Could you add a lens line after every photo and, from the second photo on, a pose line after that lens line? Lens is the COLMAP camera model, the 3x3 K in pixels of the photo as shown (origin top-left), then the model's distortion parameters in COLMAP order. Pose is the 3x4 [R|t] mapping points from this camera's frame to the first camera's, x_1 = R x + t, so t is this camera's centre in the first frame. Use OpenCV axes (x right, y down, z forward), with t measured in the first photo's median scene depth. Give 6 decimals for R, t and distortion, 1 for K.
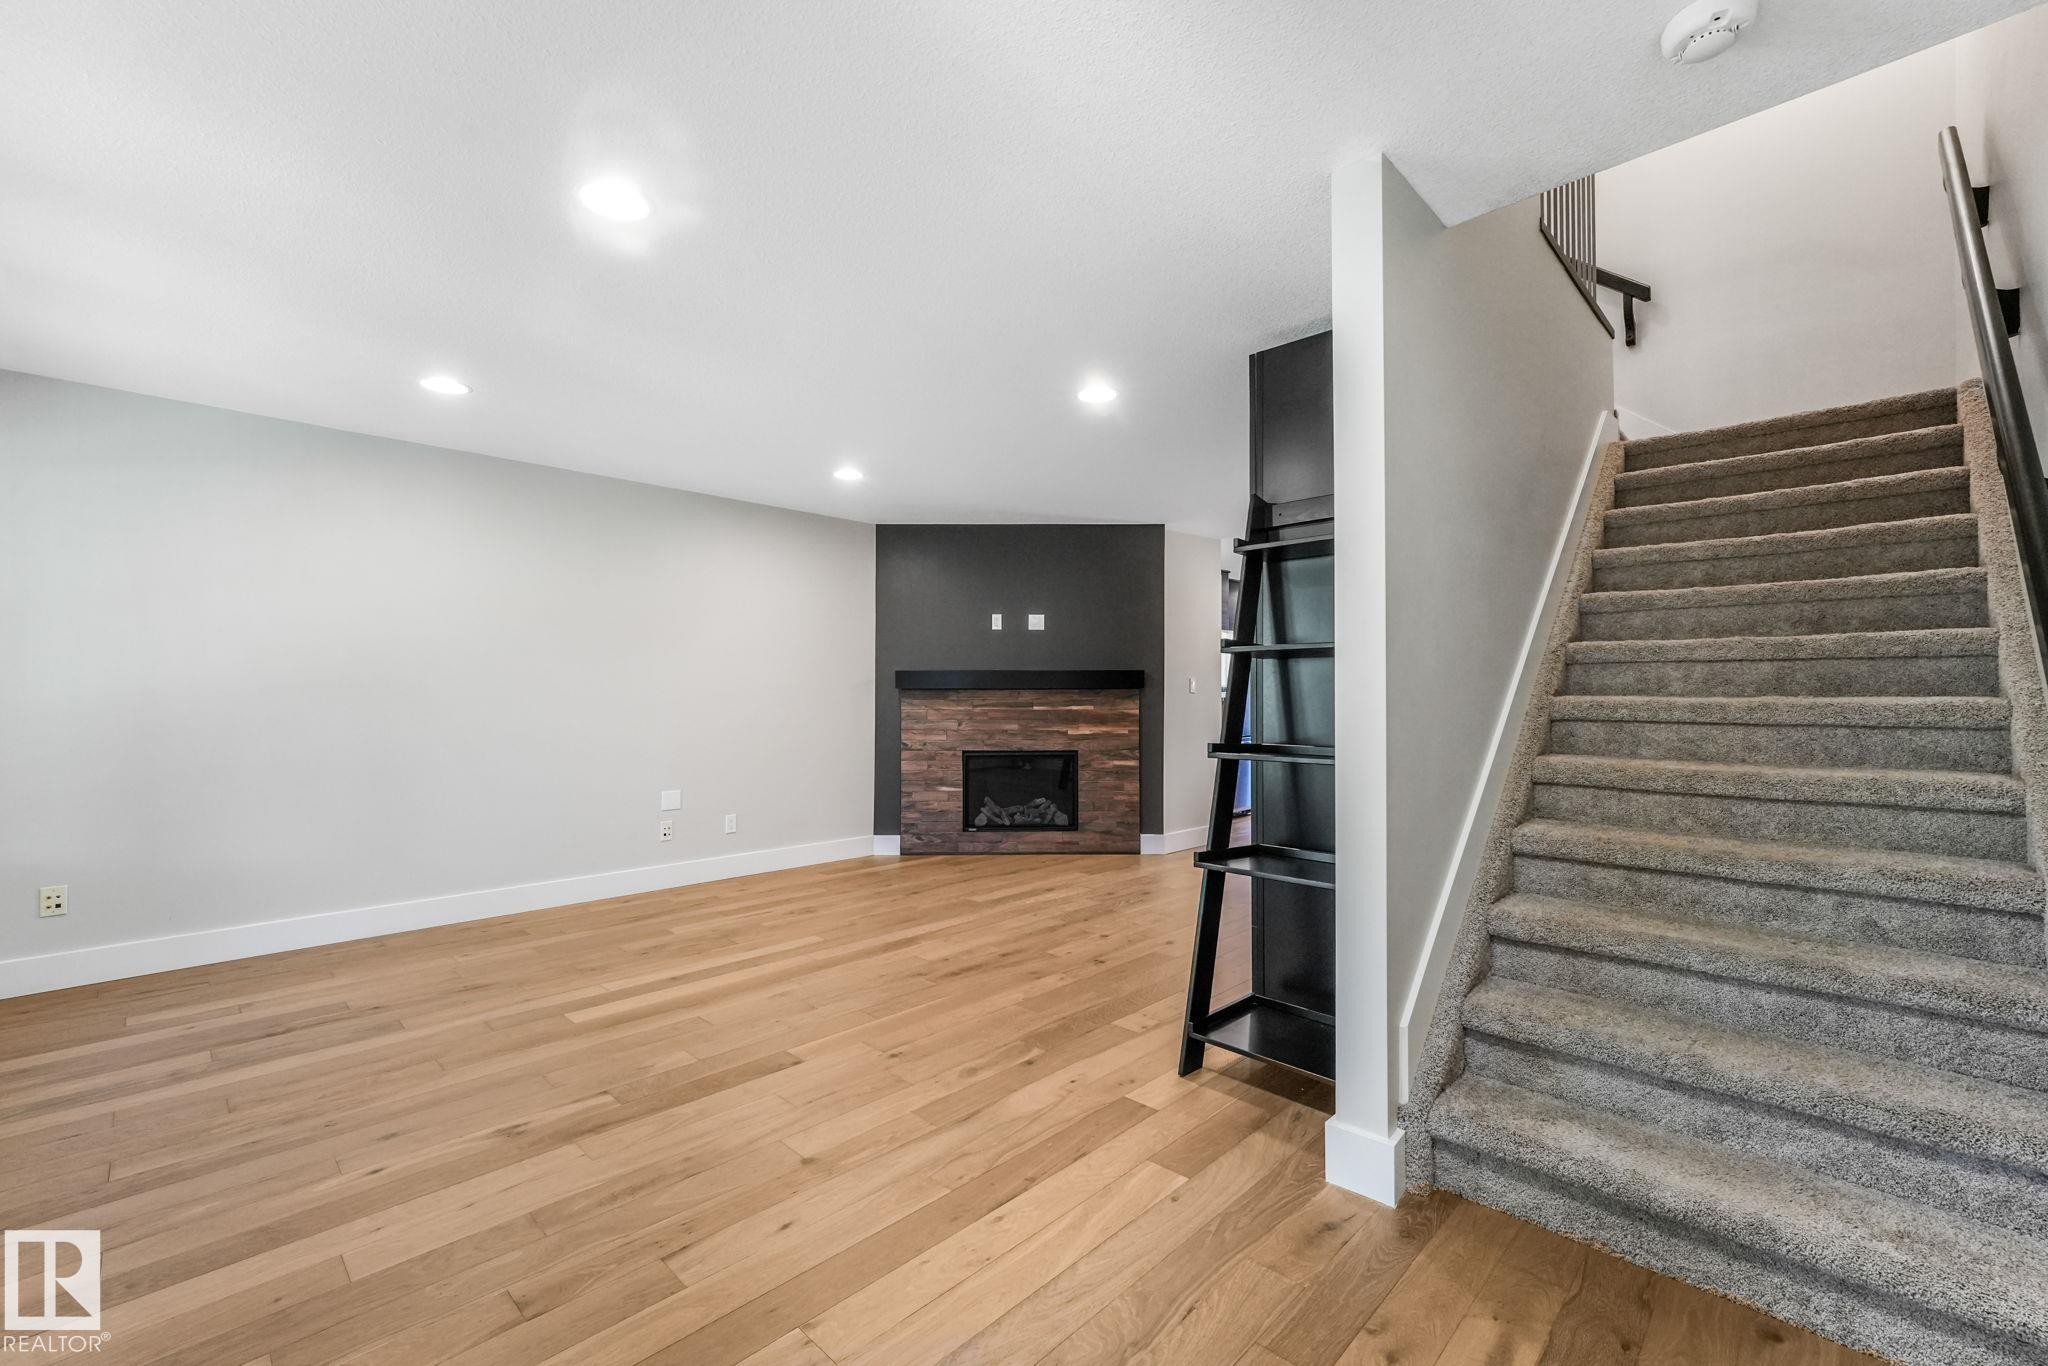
lens RADIAL K [[834.2, 0, 1023.3], [0, 834.2, 692.9], [0, 0, 1]] dist [-0.000565, 0.000038]
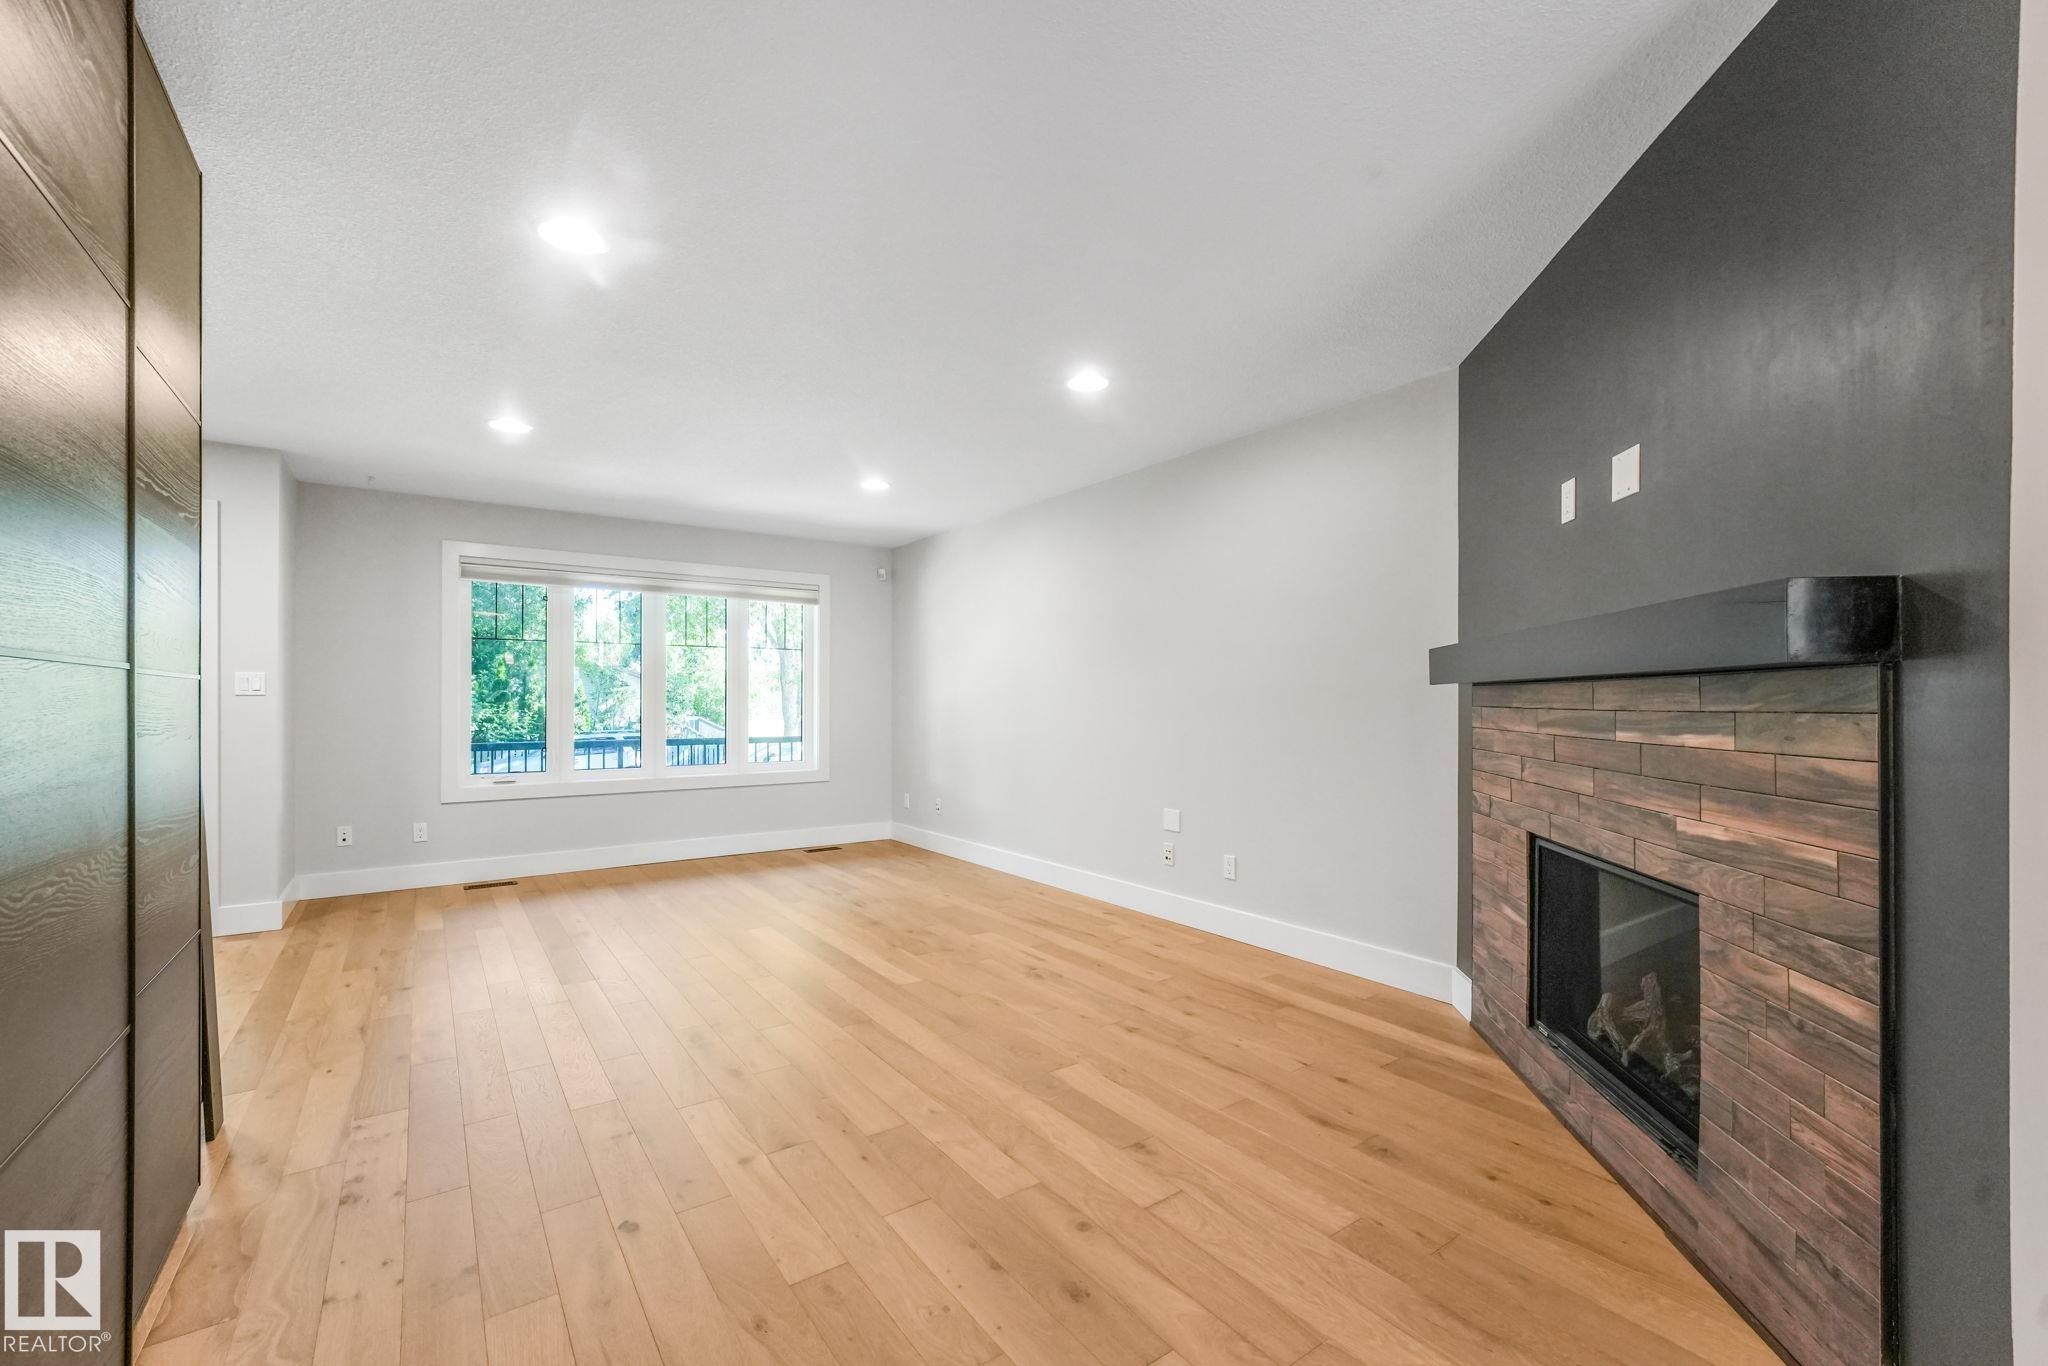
lens RADIAL K [[834.2, 0, 1025.9], [0, 834.2, 693.1], [0, 0, 1]] dist [-0.000565, 0.000038]
pose [[-0.176158, -0.006831, -0.984338, 0.381994], [0.010736, 0.999903, -0.008861, 0.001768], [0.984303, -0.012129, -0.176067, 0.828273]]
